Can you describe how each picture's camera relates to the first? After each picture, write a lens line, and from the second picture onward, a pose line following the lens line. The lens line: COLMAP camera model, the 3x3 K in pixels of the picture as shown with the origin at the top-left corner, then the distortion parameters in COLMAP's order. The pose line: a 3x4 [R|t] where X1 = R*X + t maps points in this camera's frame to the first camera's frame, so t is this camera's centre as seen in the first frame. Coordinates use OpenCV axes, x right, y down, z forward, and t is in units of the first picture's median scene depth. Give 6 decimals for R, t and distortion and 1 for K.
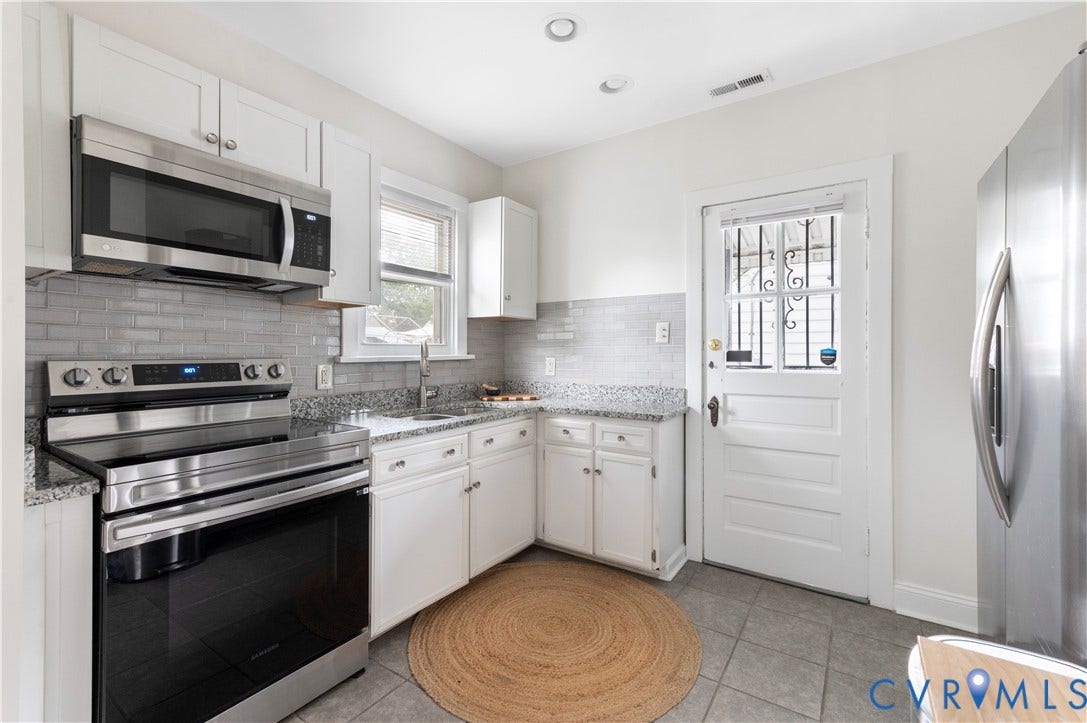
lens RADIAL K [[476.4, 0, 540.7], [0, 476.4, 354.1], [0, 0, 1]] dist [0.004051, -0.000019]
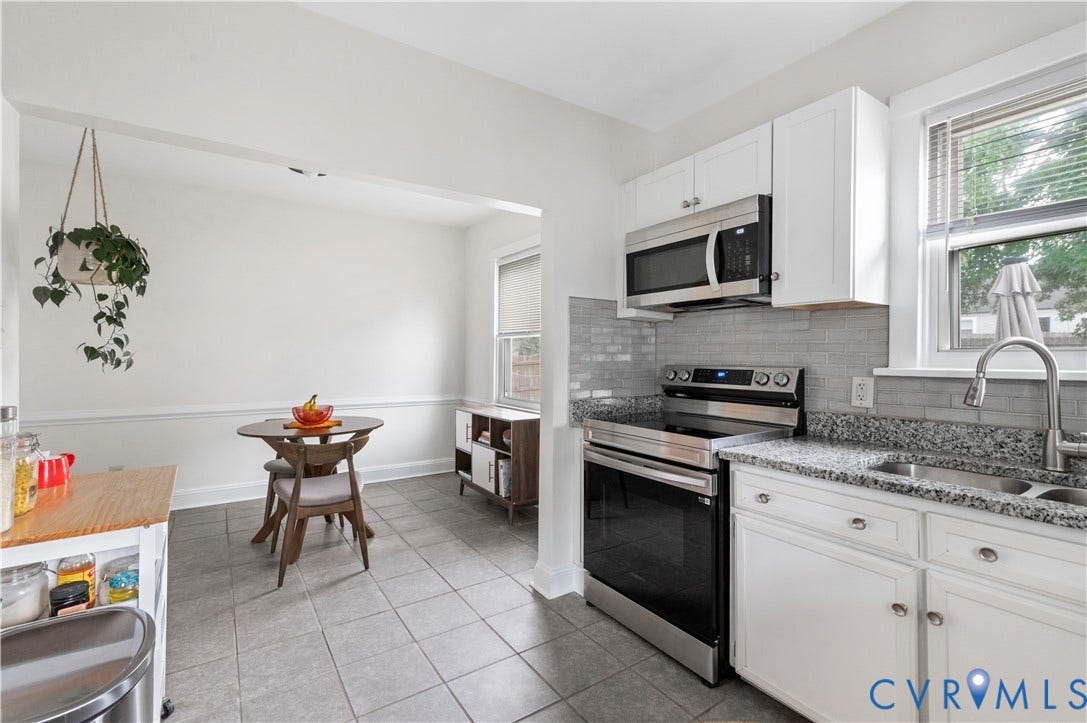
lens RADIAL K [[476.4, 0, 540.7], [0, 476.4, 354.1], [0, 0, 1]] dist [0.004051, -0.000019]
pose [[-0.367466, -0.007724, -0.930005, 0.478518], [-0.009037, 0.999948, -0.004734, -0.007793], [0.929993, 0.006665, -0.367516, 0.732795]]
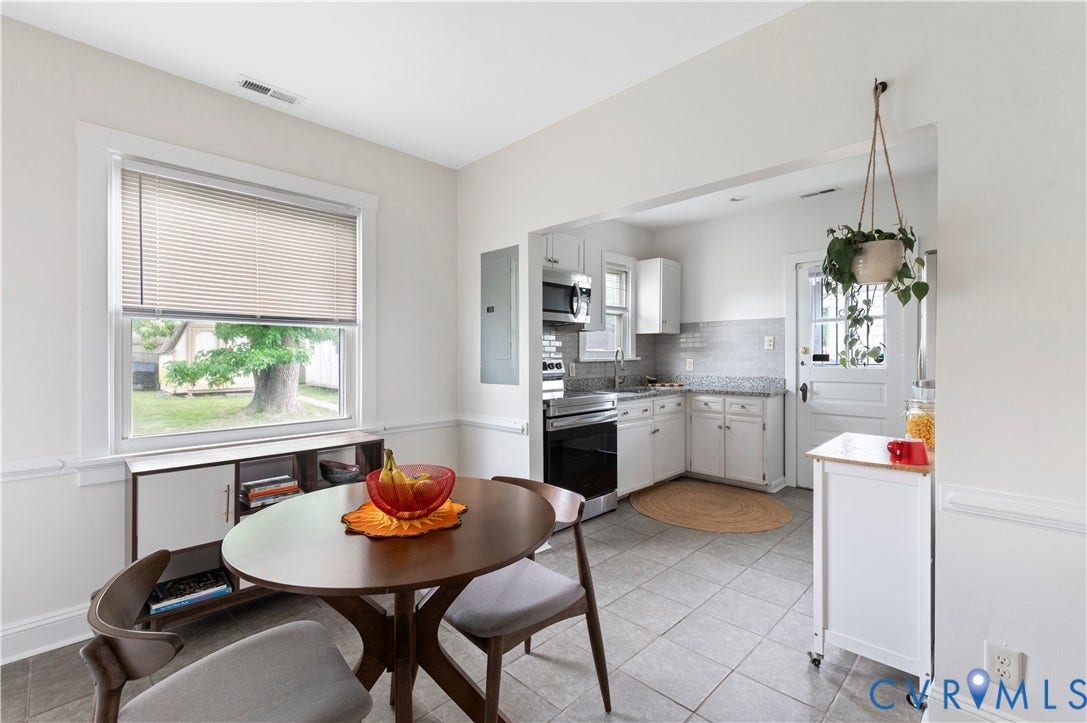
lens RADIAL K [[476.4, 0, 540.7], [0, 476.4, 354.1], [0, 0, 1]] dist [0.004051, -0.000019]
pose [[0.982085, -0.003144, -0.188411, -0.210499], [0.002386, 0.999988, -0.004250, -0.003821], [0.188422, 0.003724, 0.982081, -0.769862]]
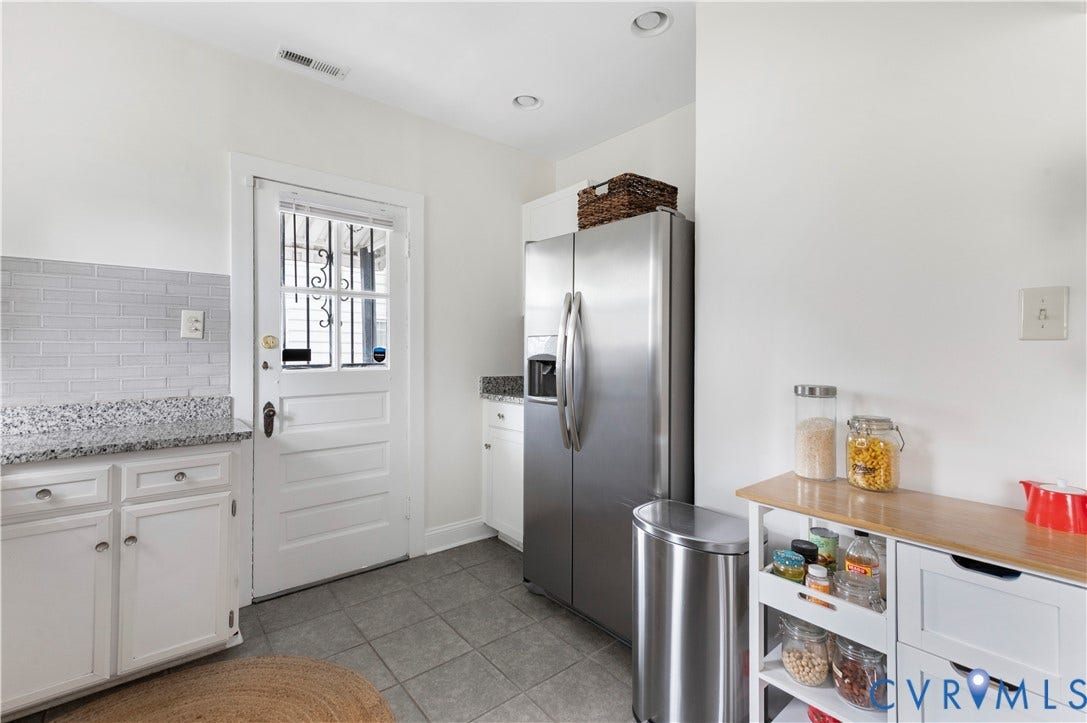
lens RADIAL K [[479.9, 0, 549.6], [0, 479.9, 347.9], [0, 0, 1]] dist [0.004658, -0.000590]
pose [[0.273420, 0.003746, 0.961887, -0.351999], [0.001495, 0.999990, -0.004320, -0.004754], [-0.961894, 0.002619, 0.273412, 0.291987]]
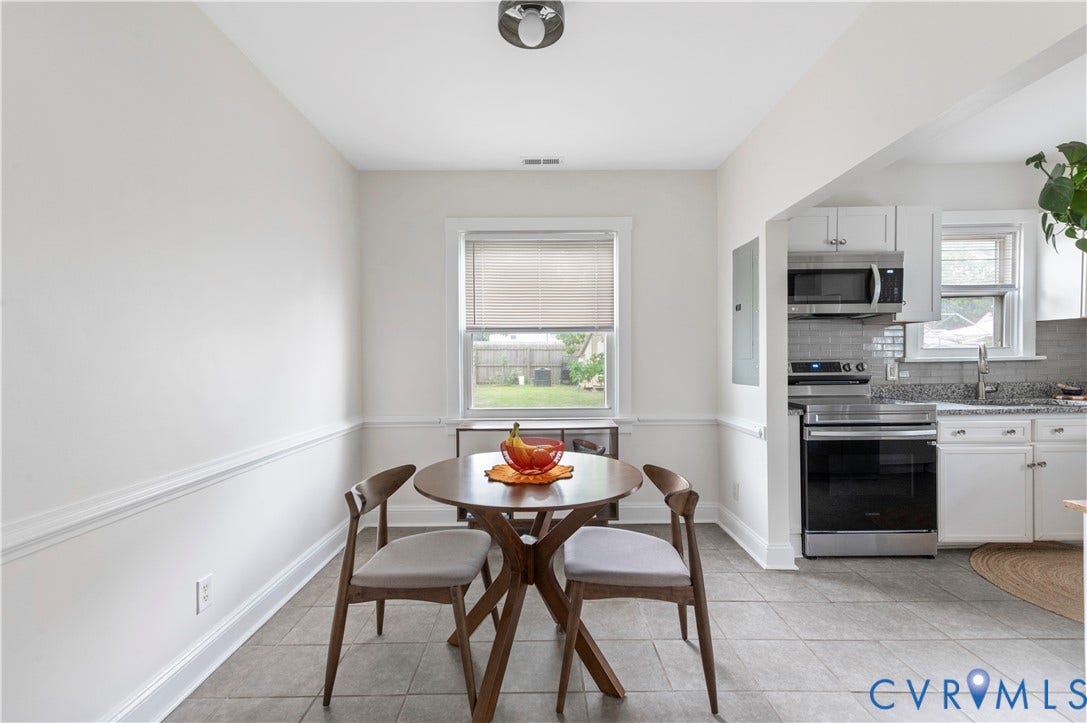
lens RADIAL K [[480.2, 0, 544.3], [0, 480.2, 363.8], [0, 0, 1]] dist [0.010346, -0.000012]
pose [[0.563607, 0.001710, -0.826042, 0.156315], [0.007832, 0.999942, 0.007414, 0.003456], [0.826006, -0.010648, 0.563560, -0.664747]]
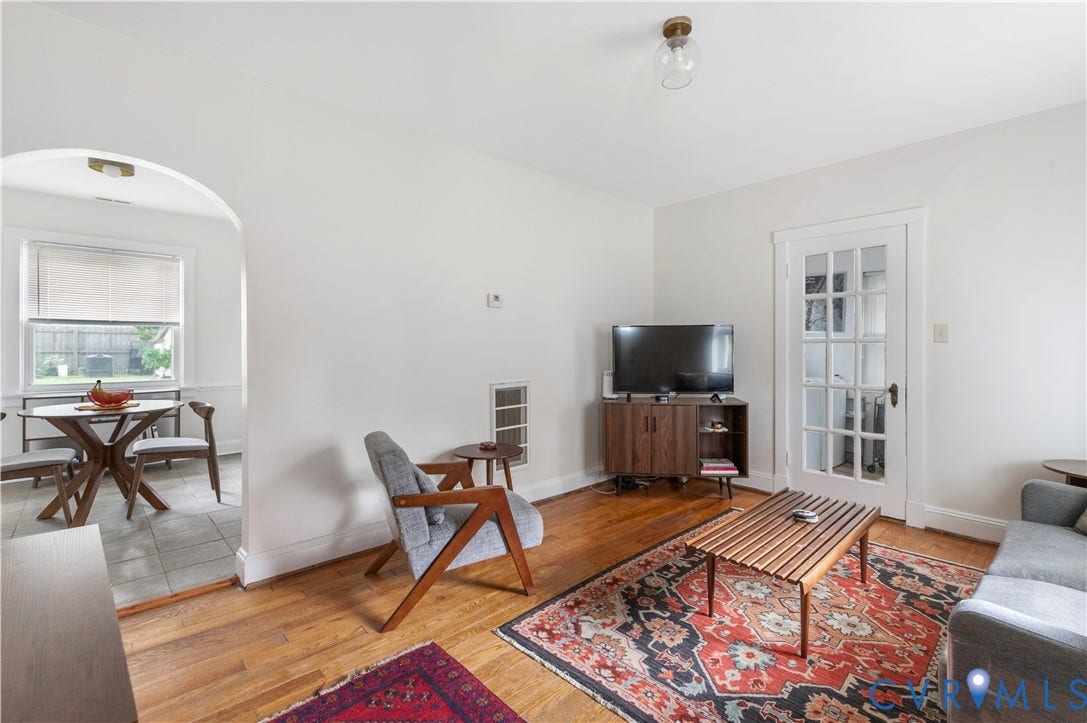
lens RADIAL K [[476.4, 0, 540.7], [0, 476.4, 354.1], [0, 0, 1]] dist [0.004051, -0.000019]
pose [[0.974686, 0.005453, -0.223511, 1.008878], [-0.002016, 0.999876, 0.015604, 0.004422], [0.223568, -0.014758, 0.974576, -1.294145]]
